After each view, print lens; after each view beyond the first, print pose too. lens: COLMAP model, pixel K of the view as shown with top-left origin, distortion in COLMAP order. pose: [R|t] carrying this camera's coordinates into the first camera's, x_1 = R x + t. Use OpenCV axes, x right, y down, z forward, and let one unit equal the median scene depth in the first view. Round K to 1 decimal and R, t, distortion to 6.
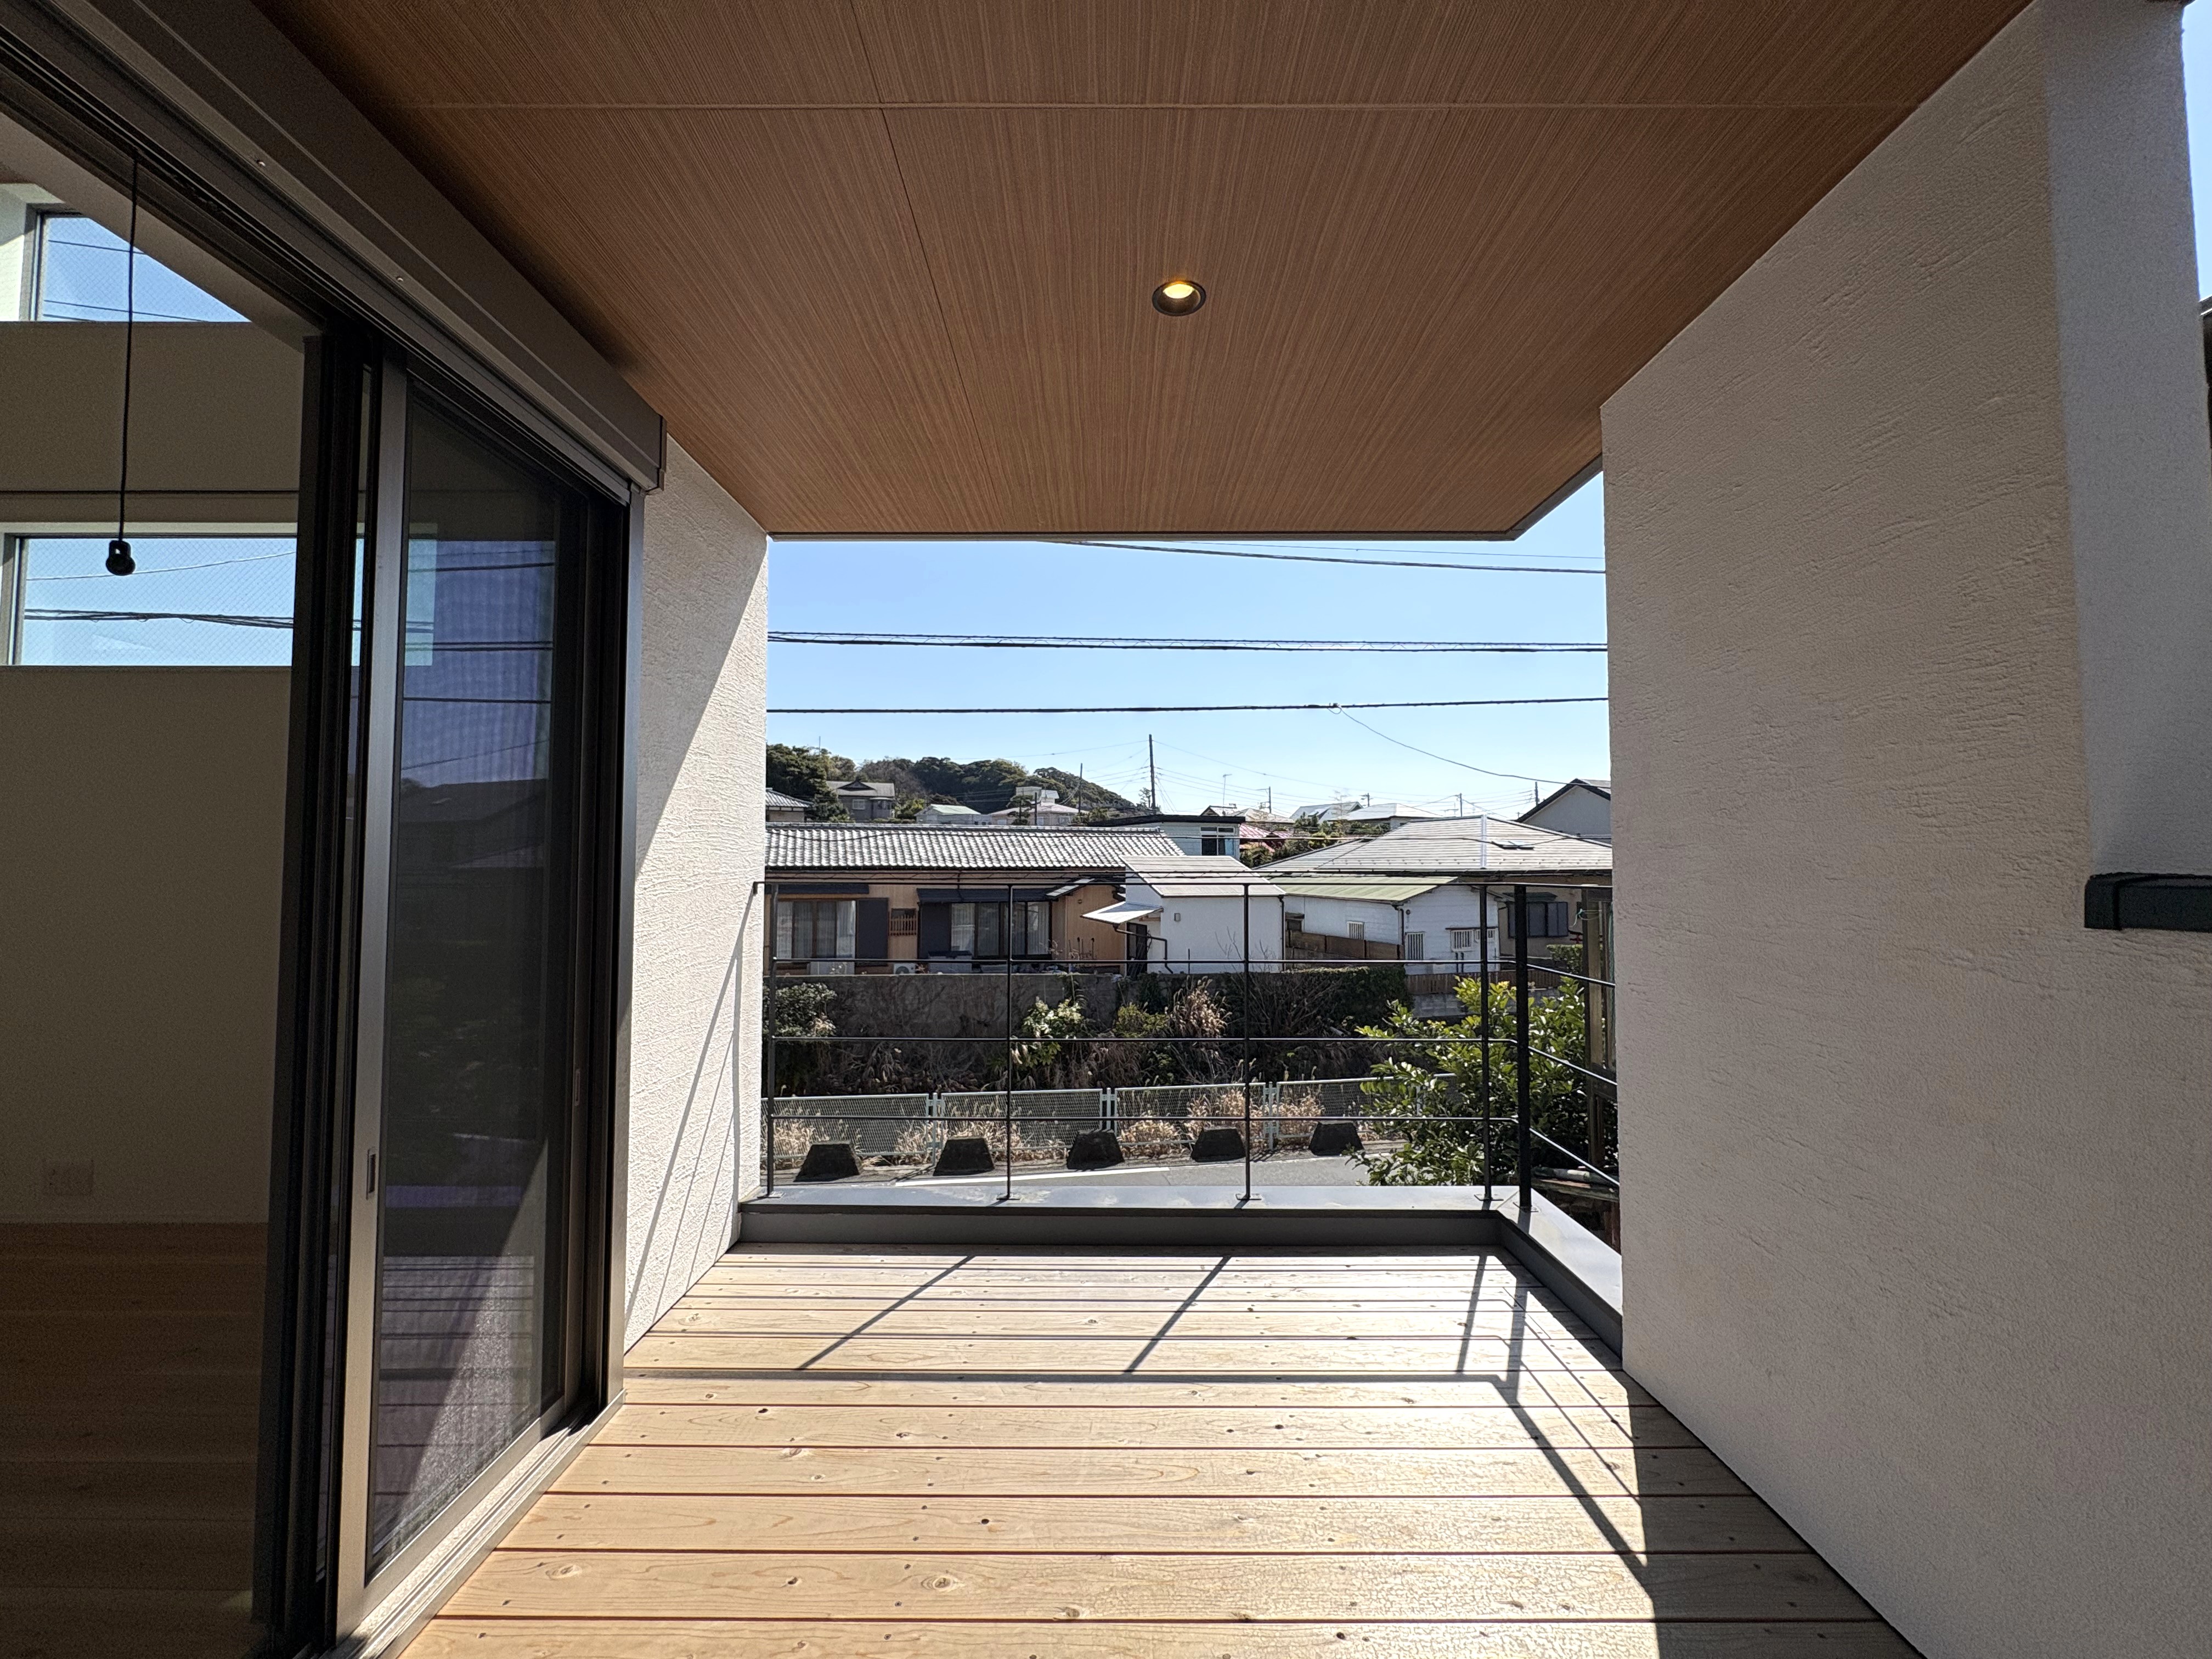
lens RADIAL K [[880.0, 0, 1111.2], [0, 880.0, 832.8], [0, 0, 1]] dist [-0.001379, -0.000810]
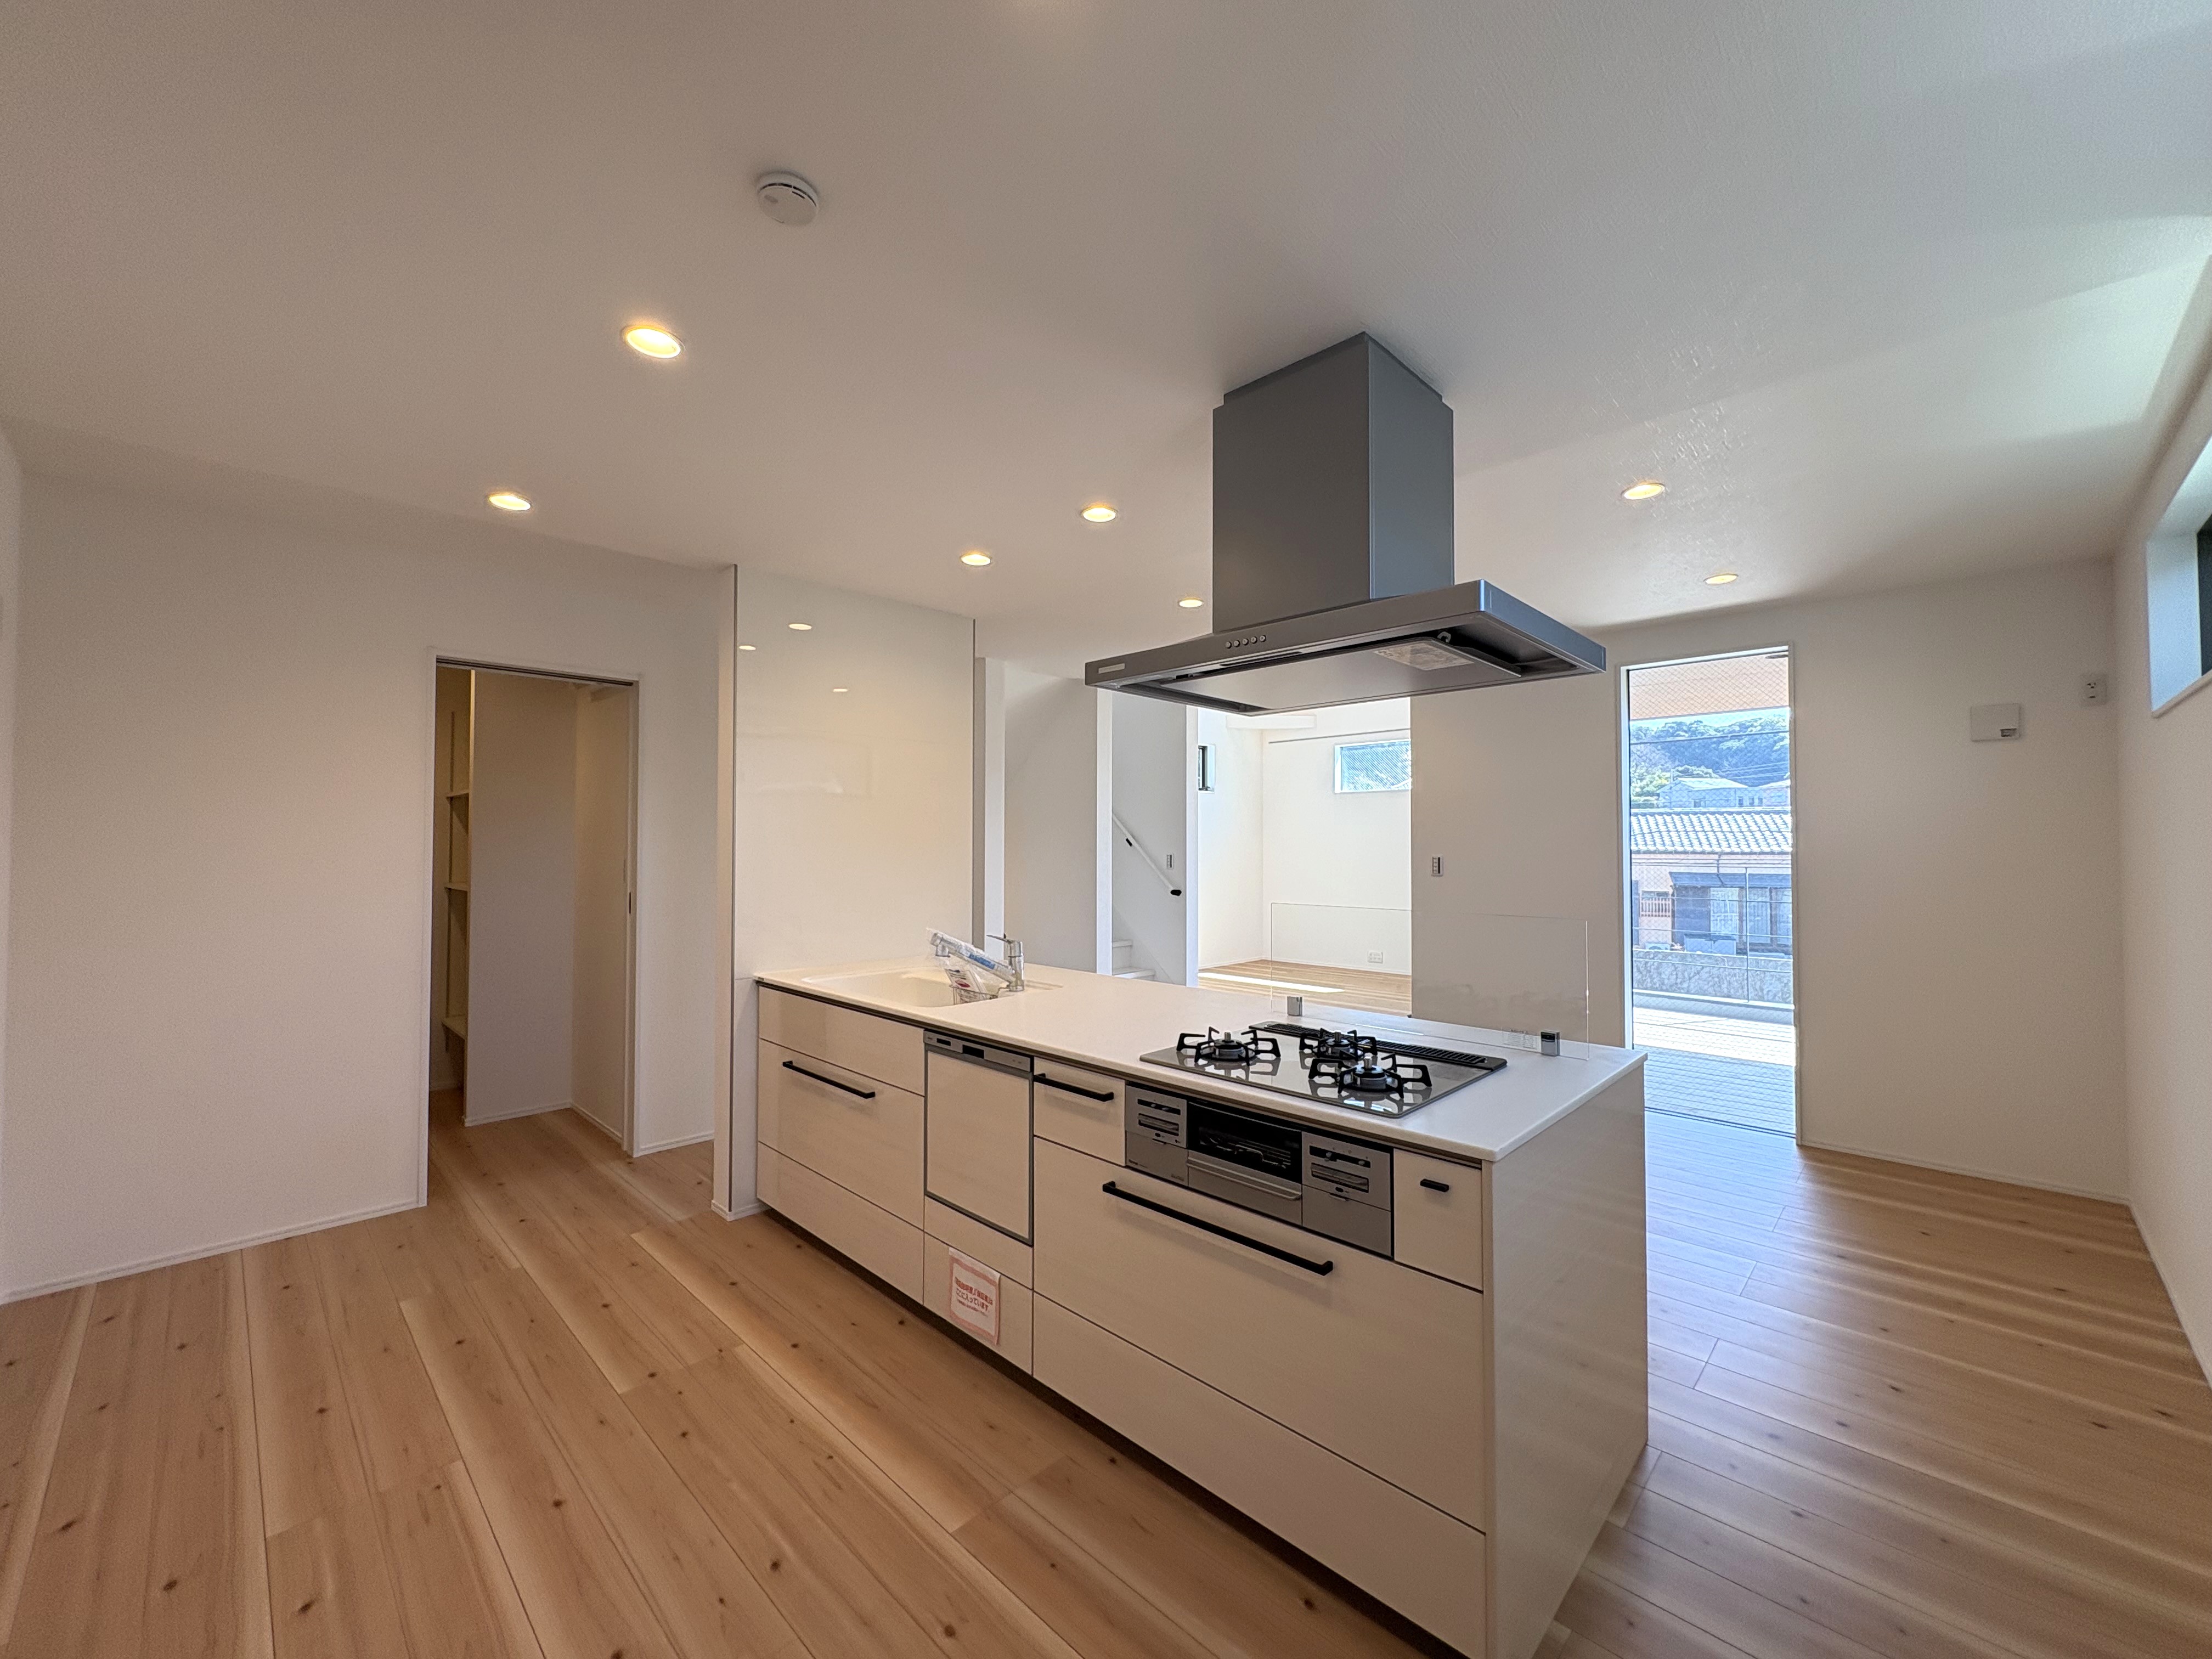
lens RADIAL K [[880.0, 0, 1106.5], [0, 880.0, 830.6], [0, 0, 1]] dist [-0.001379, -0.000810]
pose [[0.711789, -0.015385, -0.702225, 0.031691], [0.027578, 0.999601, 0.006053, -0.008693], [0.701852, -0.023674, 0.711929, -0.187105]]
